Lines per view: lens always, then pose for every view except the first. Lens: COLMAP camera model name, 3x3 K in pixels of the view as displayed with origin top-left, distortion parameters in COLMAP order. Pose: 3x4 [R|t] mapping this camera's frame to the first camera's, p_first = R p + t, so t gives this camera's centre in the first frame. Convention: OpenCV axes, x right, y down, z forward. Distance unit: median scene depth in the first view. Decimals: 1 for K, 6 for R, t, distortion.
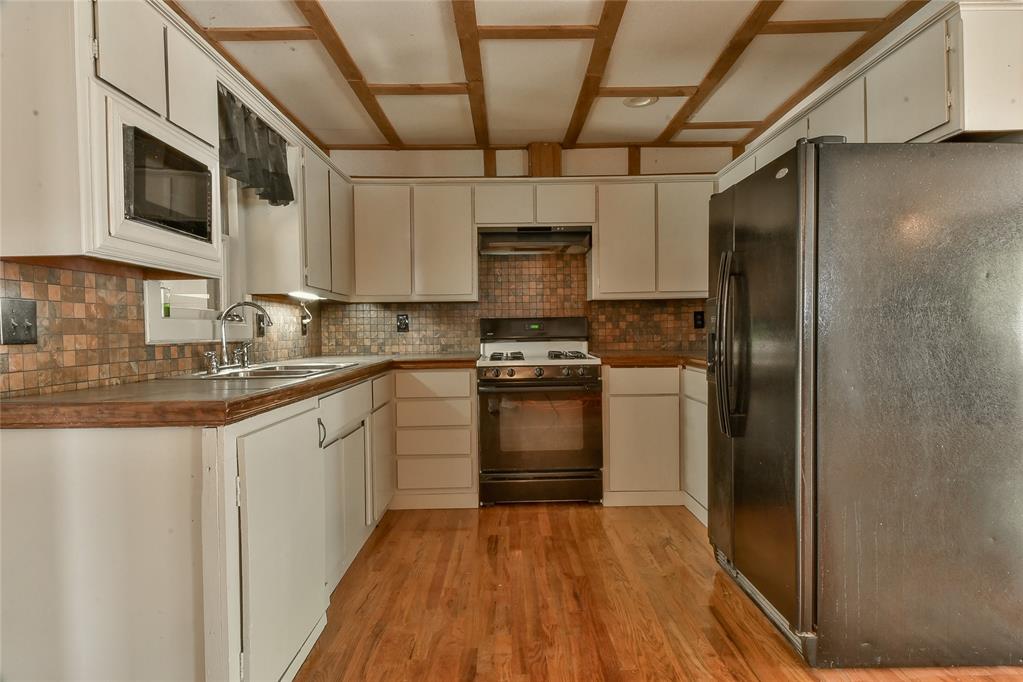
lens RADIAL K [[575.9, 0, 510.8], [0, 575.9, 339.0], [0, 0, 1]] dist [0.033713, -0.026407]
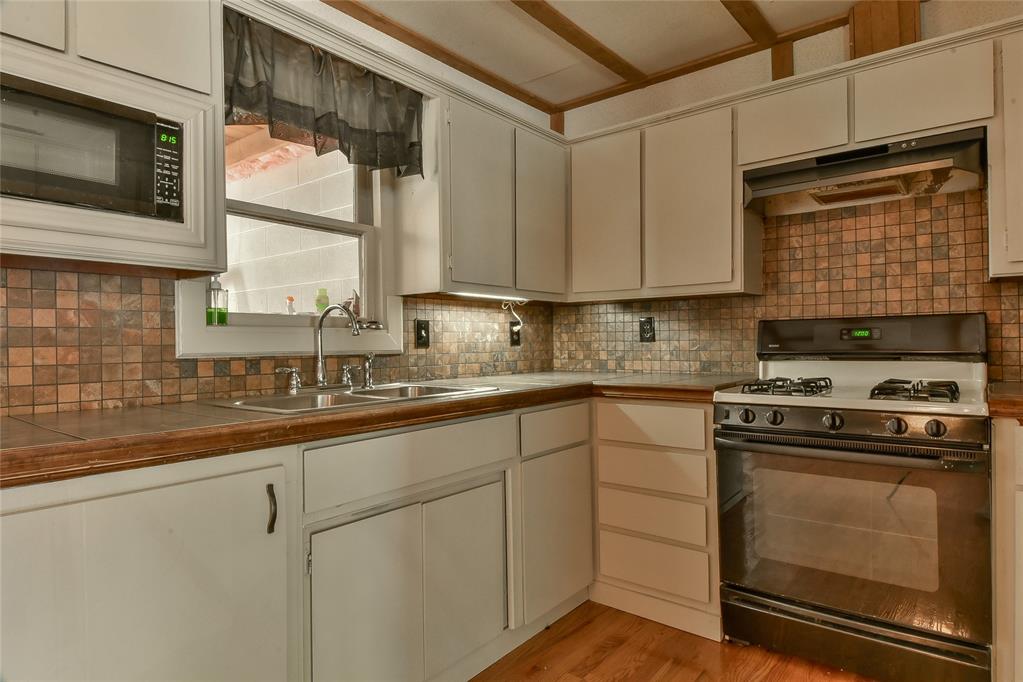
lens RADIAL K [[575.9, 0, 510.8], [0, 575.9, 339.0], [0, 0, 1]] dist [0.033713, -0.026407]
pose [[0.773154, 0.000421, -0.634218, 0.146914], [-0.008675, 0.999913, -0.009912, -0.008207], [0.634159, 0.013166, 0.773091, 0.384759]]
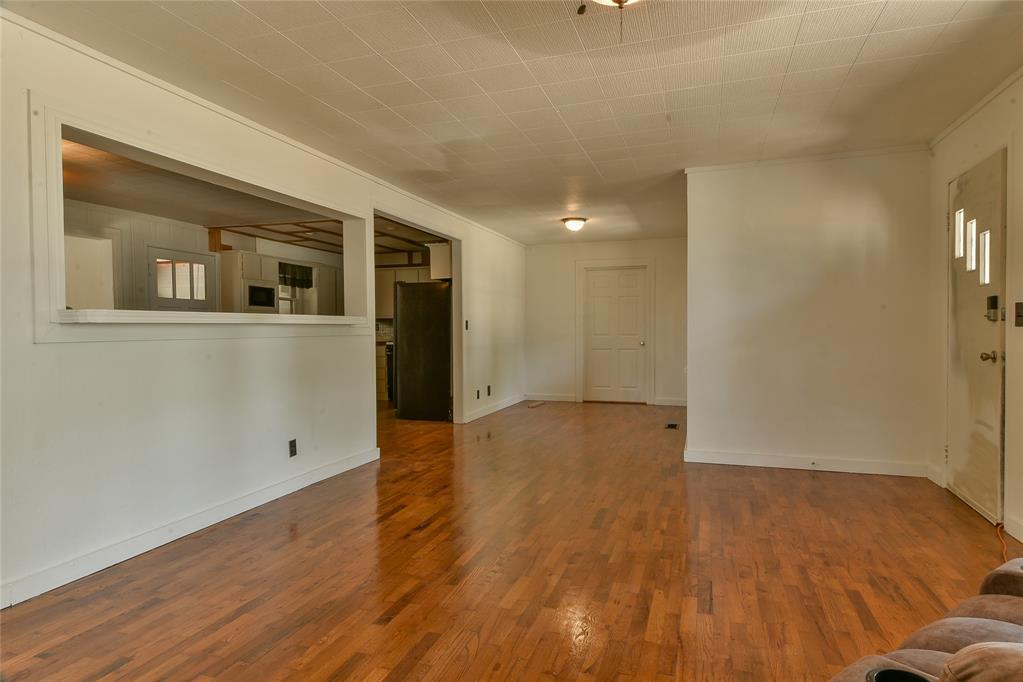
lens RADIAL K [[575.9, 0, 510.8], [0, 575.9, 339.0], [0, 0, 1]] dist [0.033713, -0.026407]
pose [[0.941179, 0.007626, -0.337822, 1.249609], [-0.006077, 0.999966, 0.005643, 0.005377], [0.337853, -0.003259, 0.941193, -1.150044]]
